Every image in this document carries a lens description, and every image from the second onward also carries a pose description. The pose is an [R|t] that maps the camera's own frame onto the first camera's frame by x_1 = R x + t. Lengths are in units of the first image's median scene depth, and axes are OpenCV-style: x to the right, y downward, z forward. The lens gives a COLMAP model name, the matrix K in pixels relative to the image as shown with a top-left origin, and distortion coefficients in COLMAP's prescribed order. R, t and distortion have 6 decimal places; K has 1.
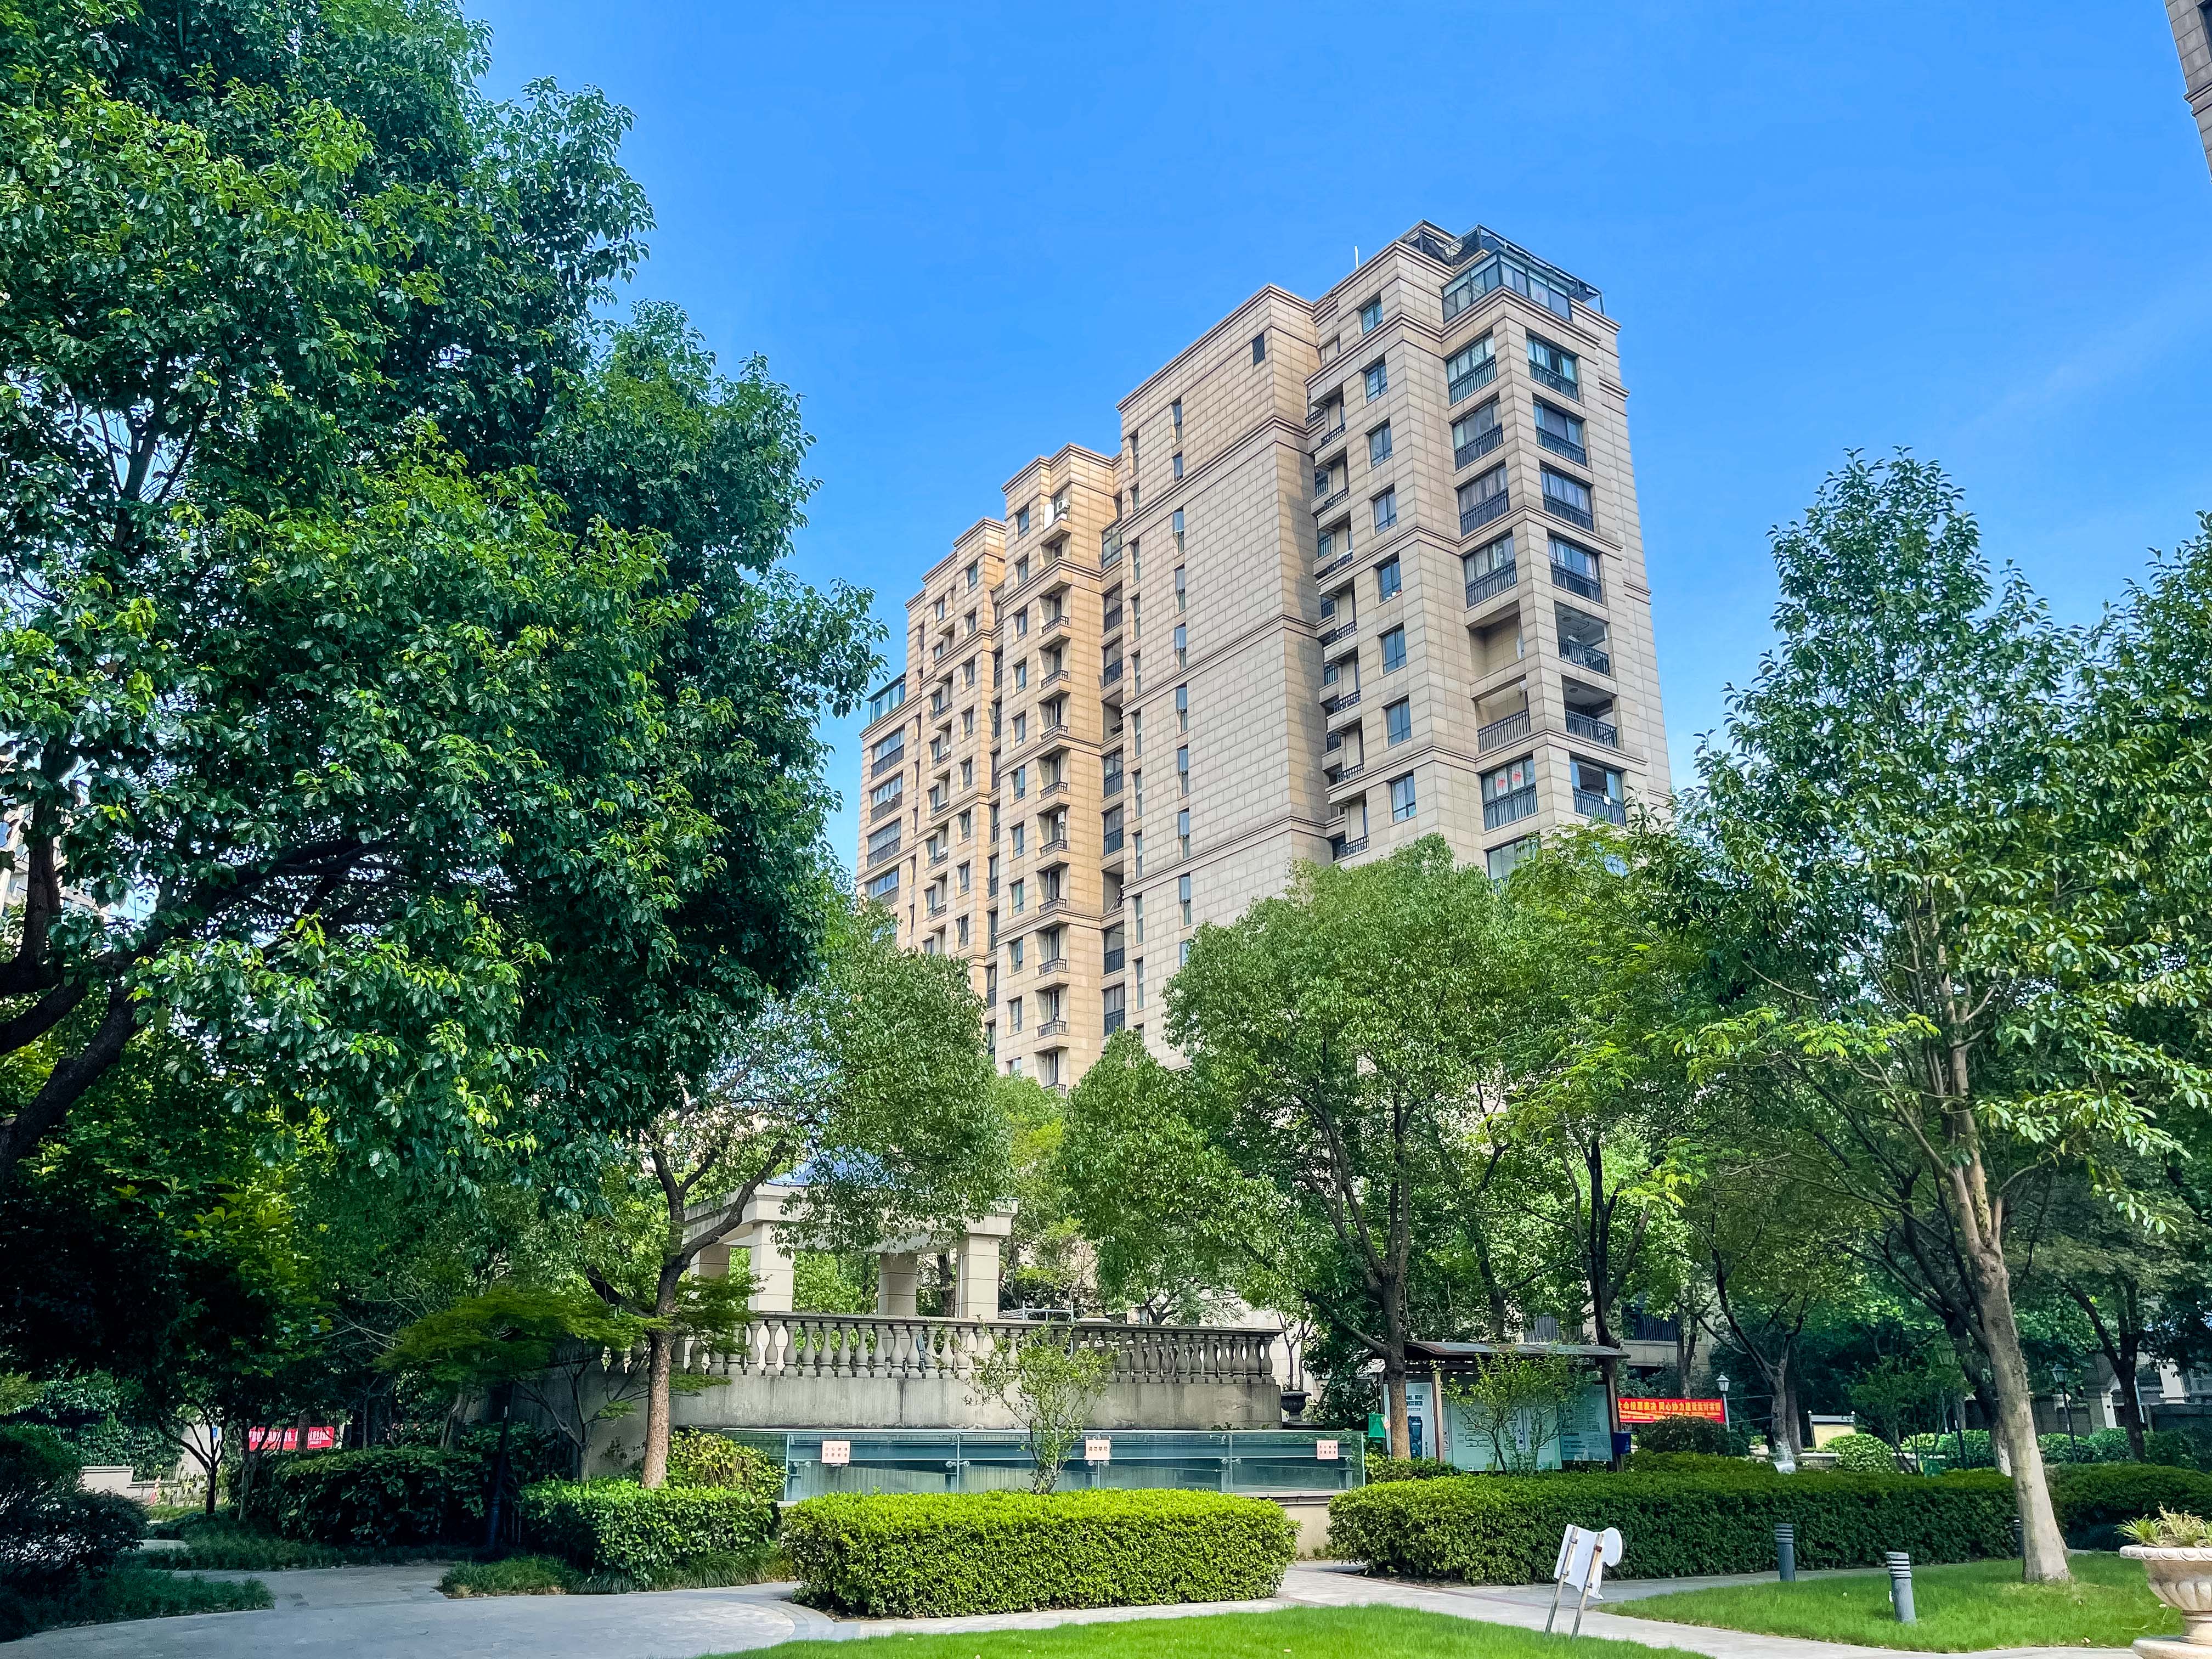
lens RADIAL K [[1740.5, 0, 1106.0], [0, 1740.5, 829.5], [0, 0, 1]] dist [0.000093, 0.012127]
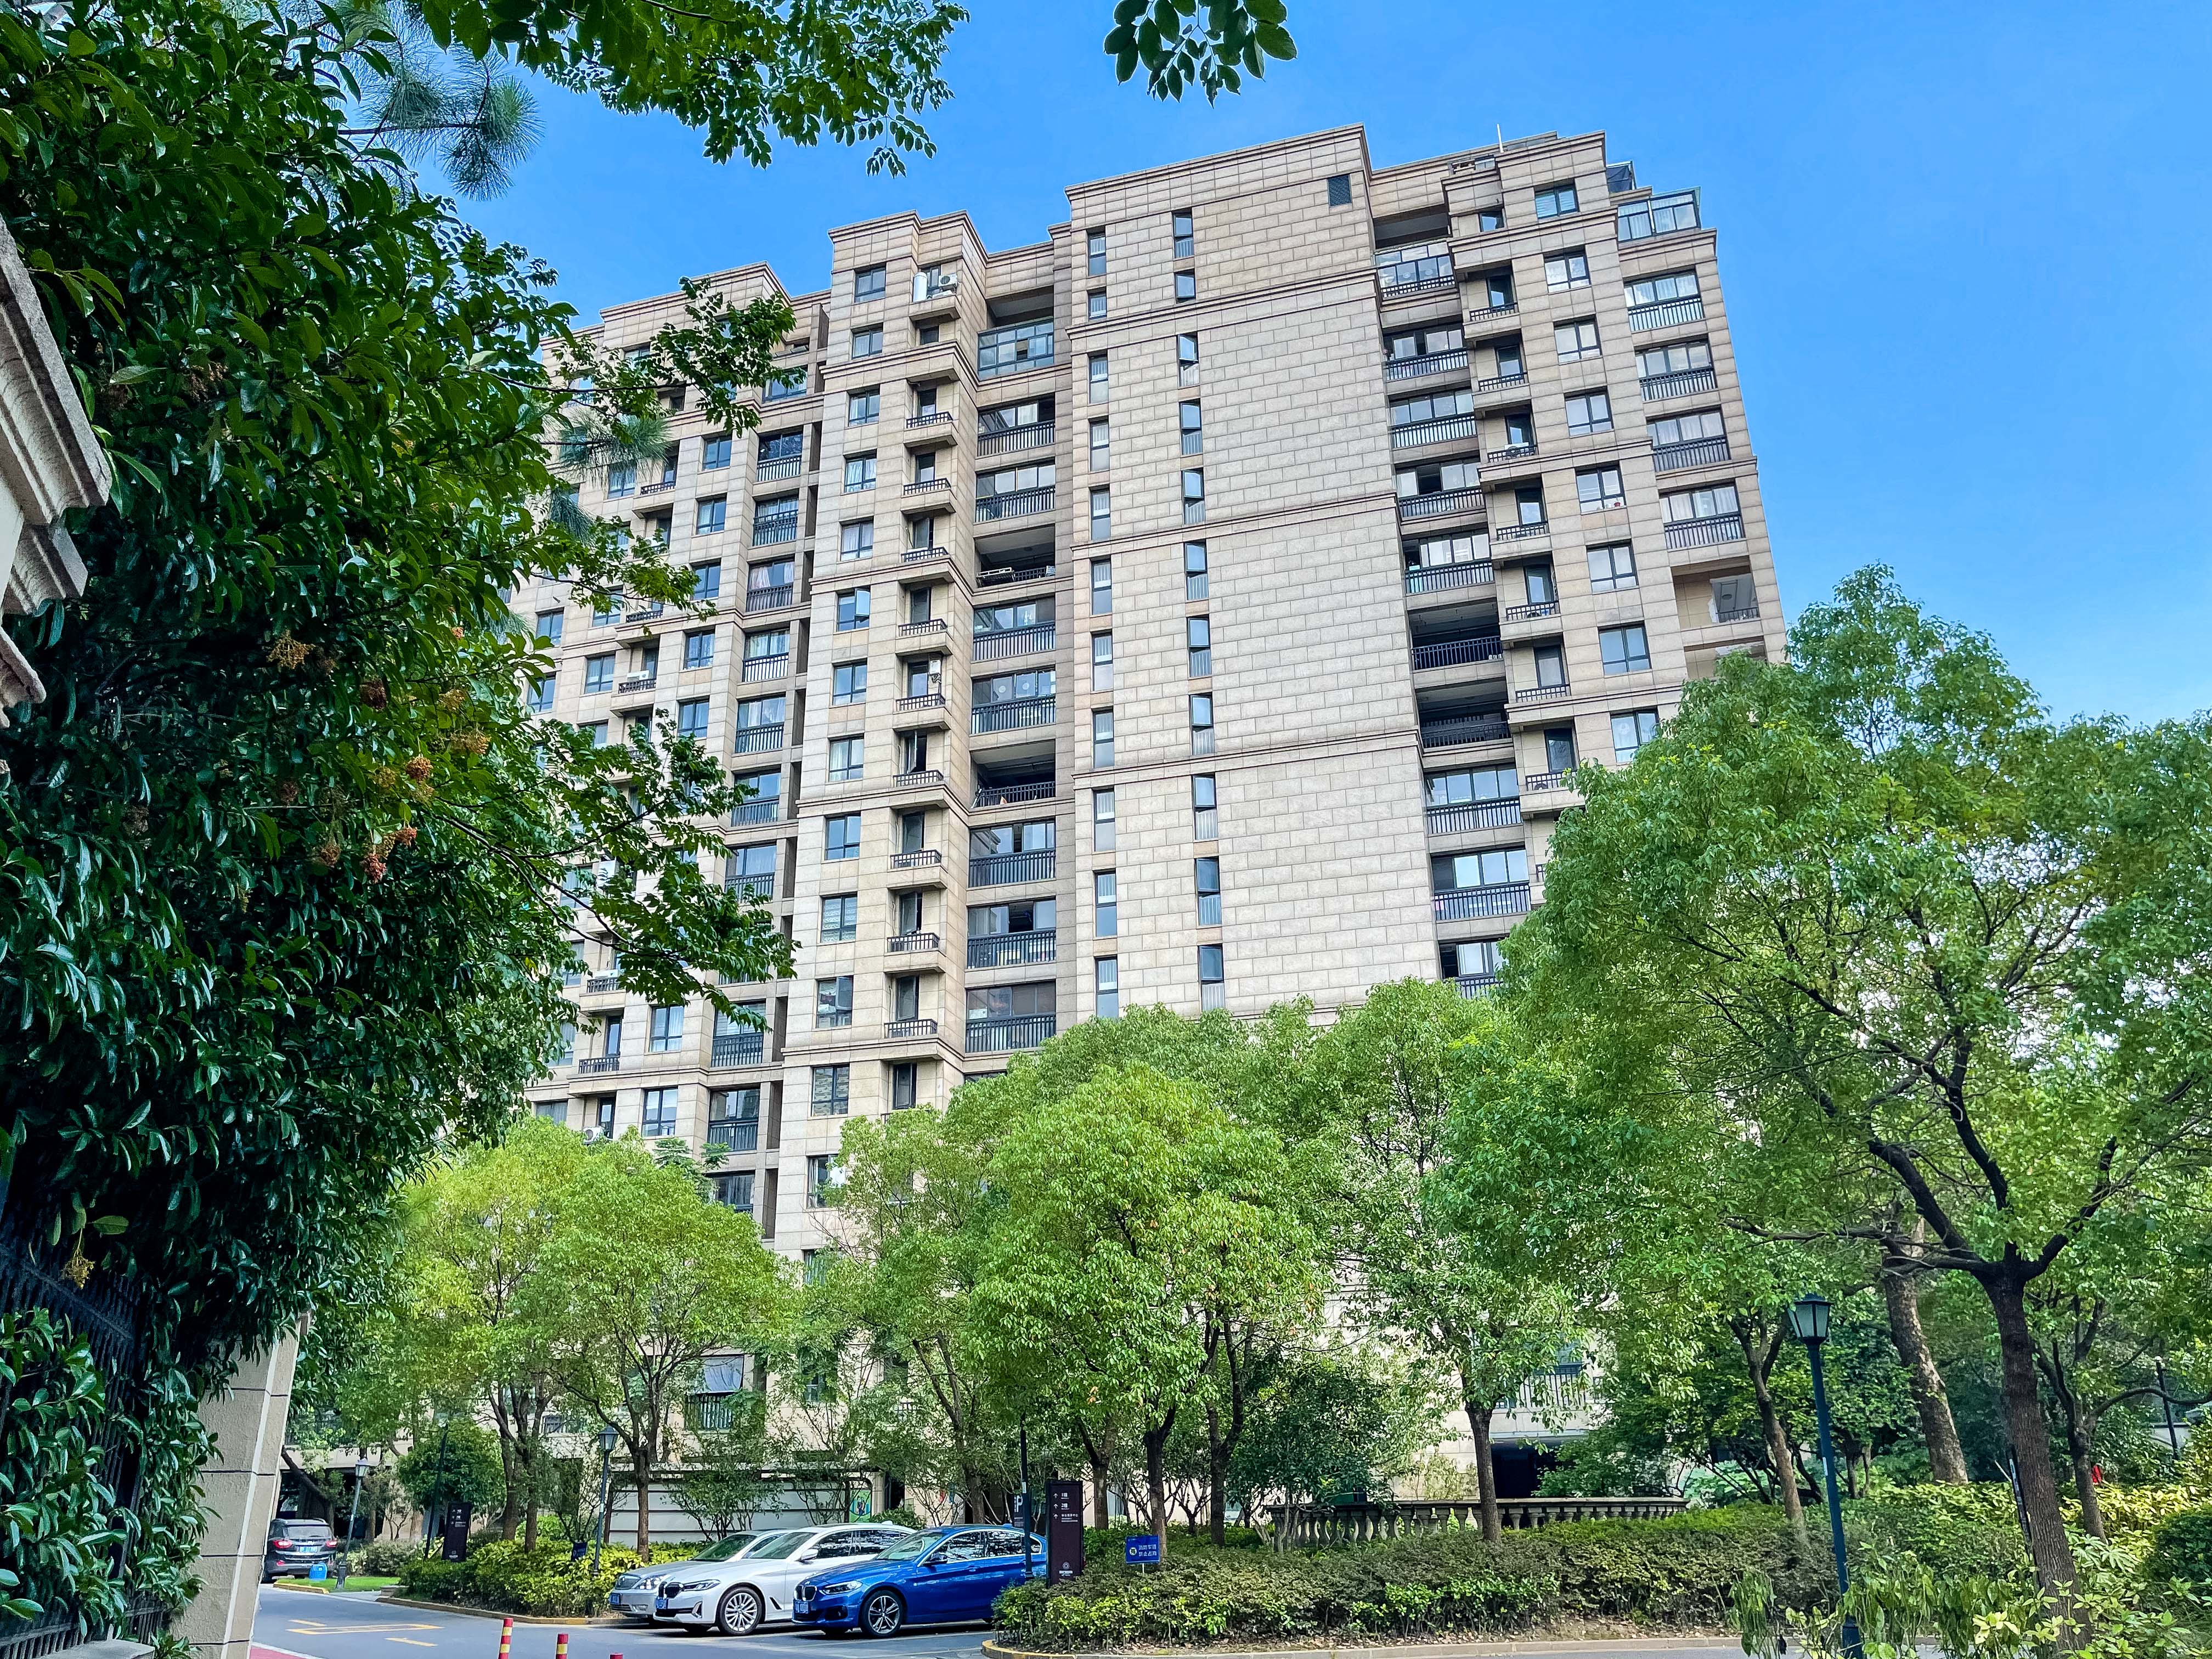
lens RADIAL K [[1740.5, 0, 1106.0], [0, 1740.5, 829.5], [0, 0, 1]] dist [0.000093, 0.012127]
pose [[0.780928, 0.255362, 0.570036, -0.362828], [-0.208595, 0.966838, -0.147351, 0.149302], [-0.588761, -0.003836, 0.808298, 0.370458]]
